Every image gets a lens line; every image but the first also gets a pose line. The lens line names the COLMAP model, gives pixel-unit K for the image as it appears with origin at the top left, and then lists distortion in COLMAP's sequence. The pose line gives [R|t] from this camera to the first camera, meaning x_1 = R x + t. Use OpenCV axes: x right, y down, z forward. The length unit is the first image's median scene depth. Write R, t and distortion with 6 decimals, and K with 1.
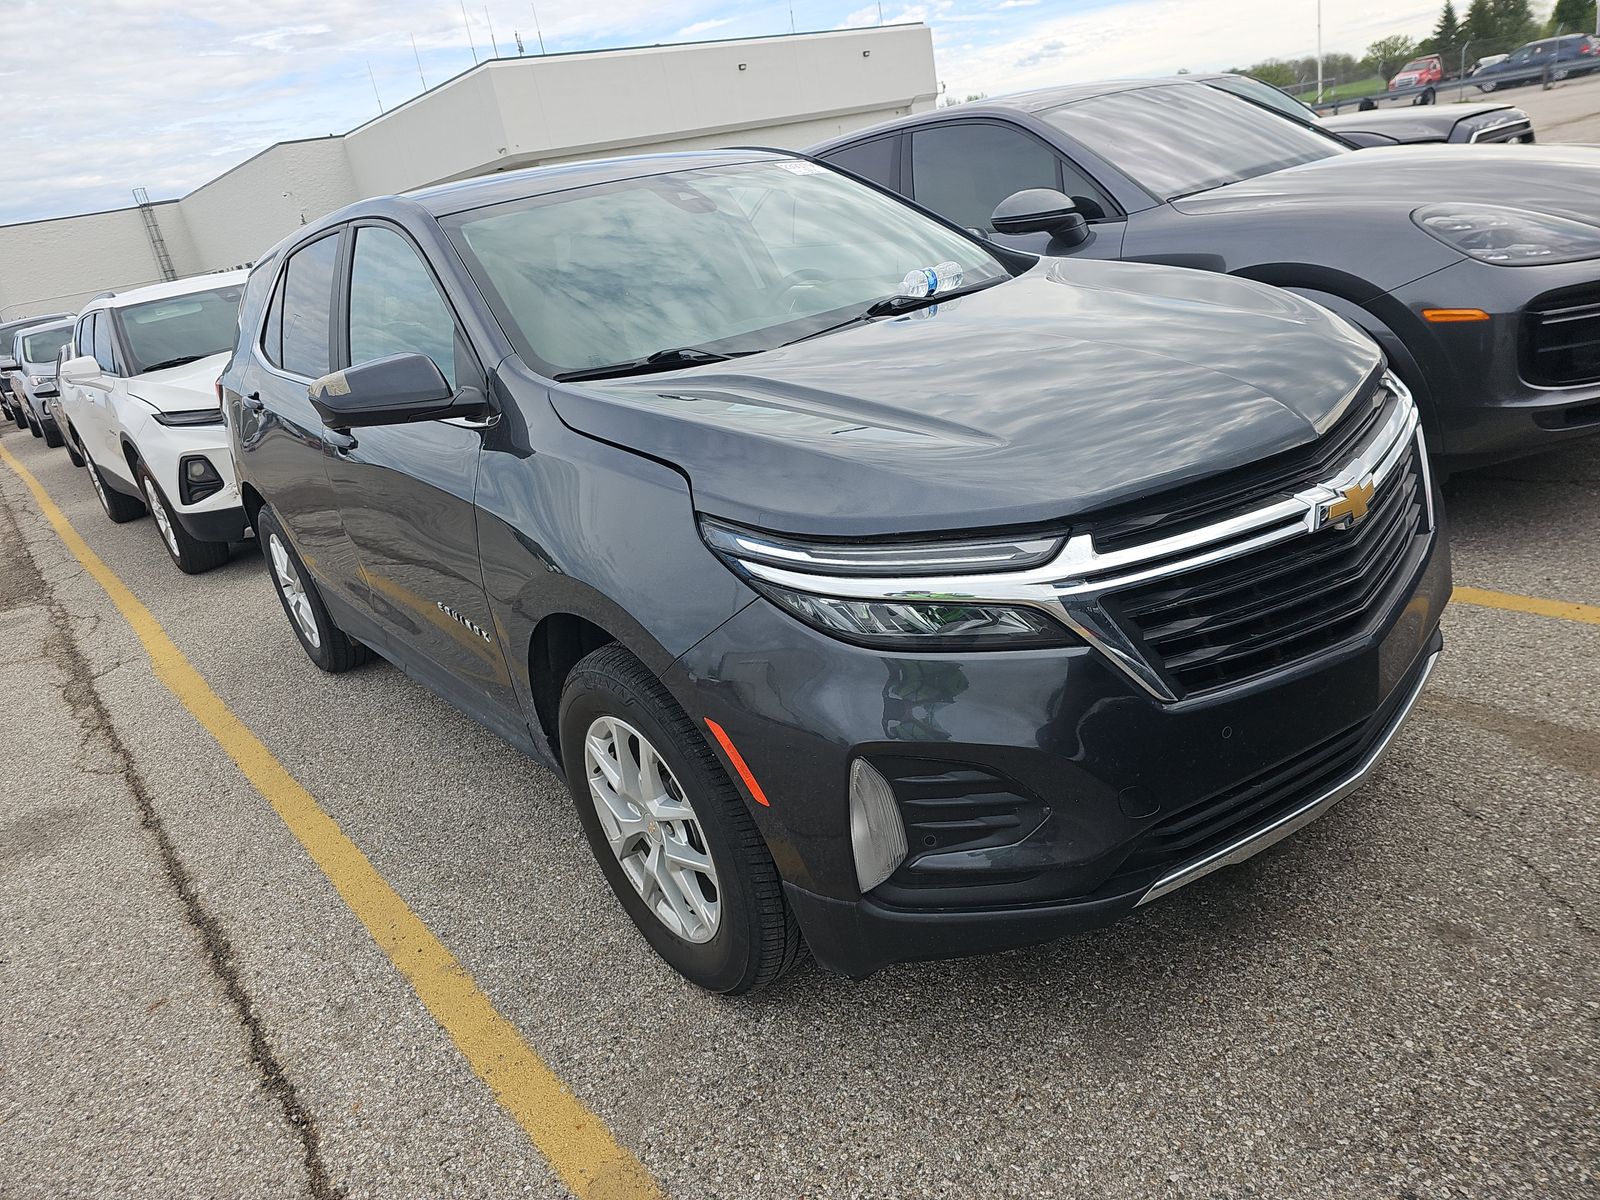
lens RADIAL K [[1062.0, 0, 806.5], [0, 1062.0, 594.1], [0, 0, 1]] dist [0.036819, -0.033562]
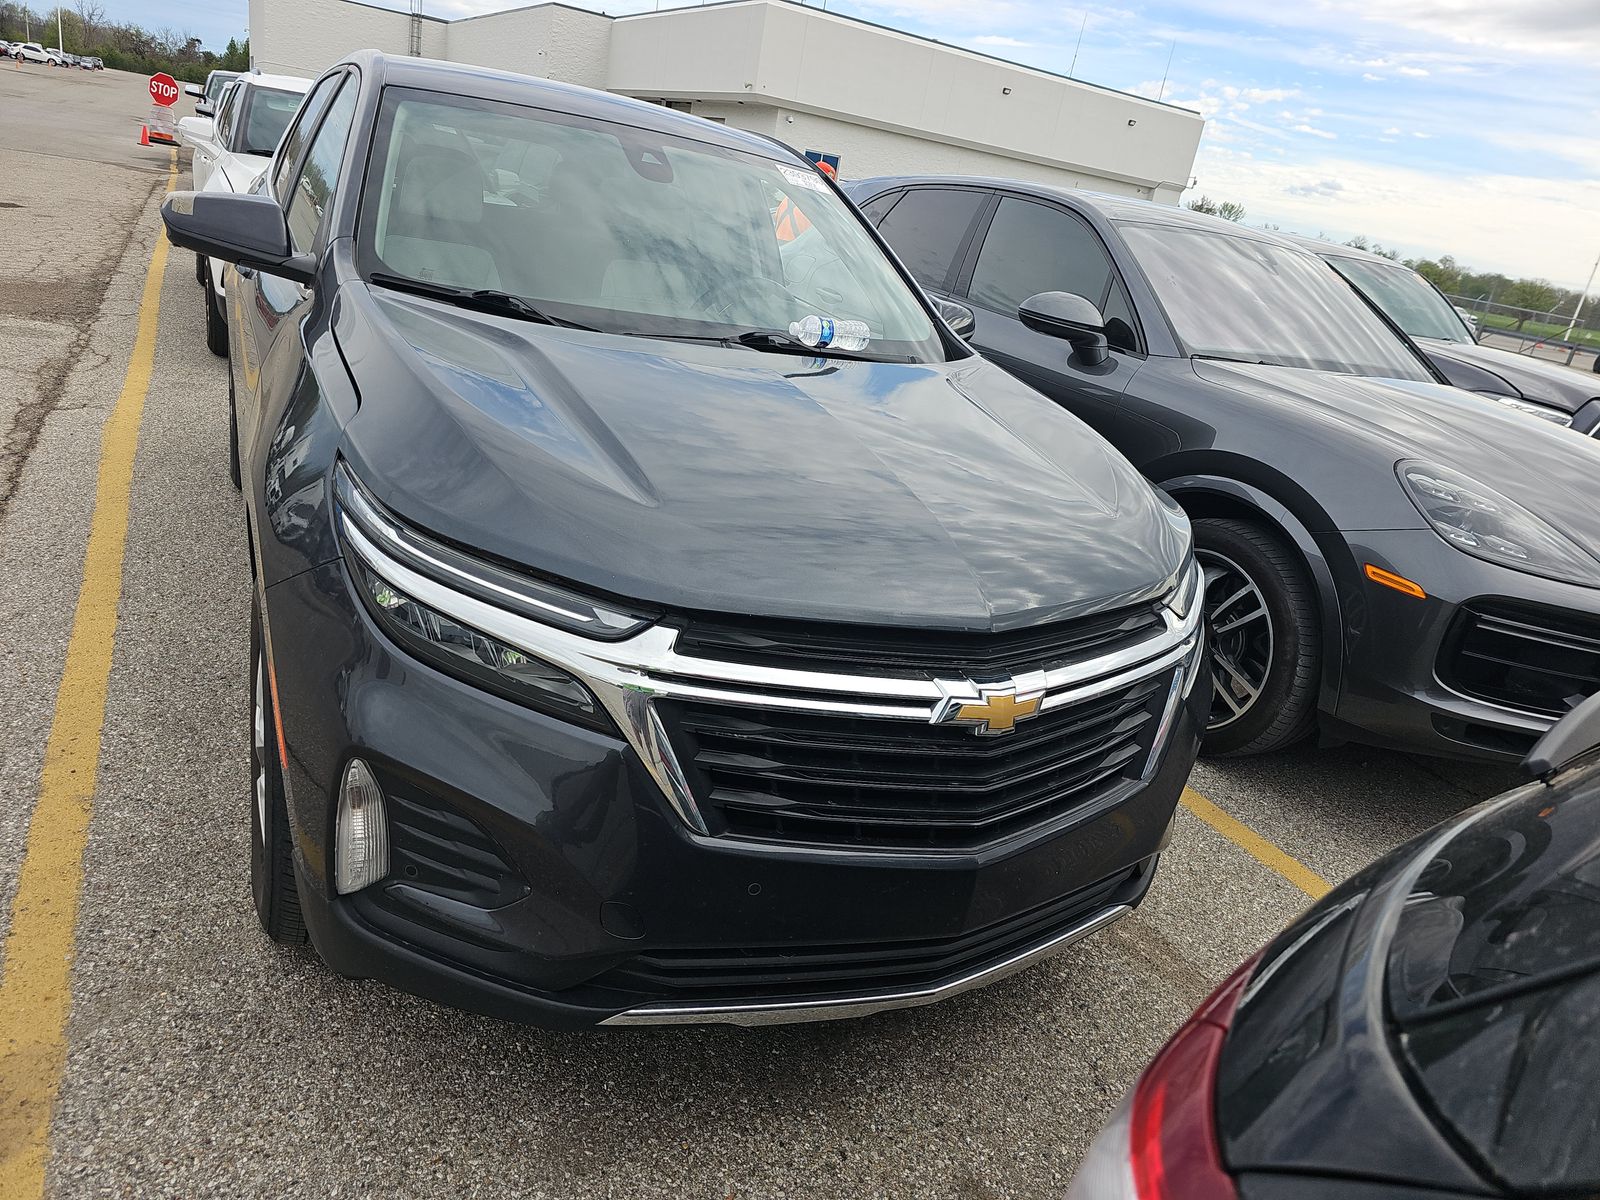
lens RADIAL K [[1062.0, 0, 798.4], [0, 1062.0, 606.7], [0, 0, 1]] dist [0.036819, -0.033562]
pose [[0.921315, 0.382529, -0.069642, 0.300120], [-0.381773, 0.923934, 0.024392, -0.098239], [0.073675, 0.004115, 0.997274, 0.069958]]
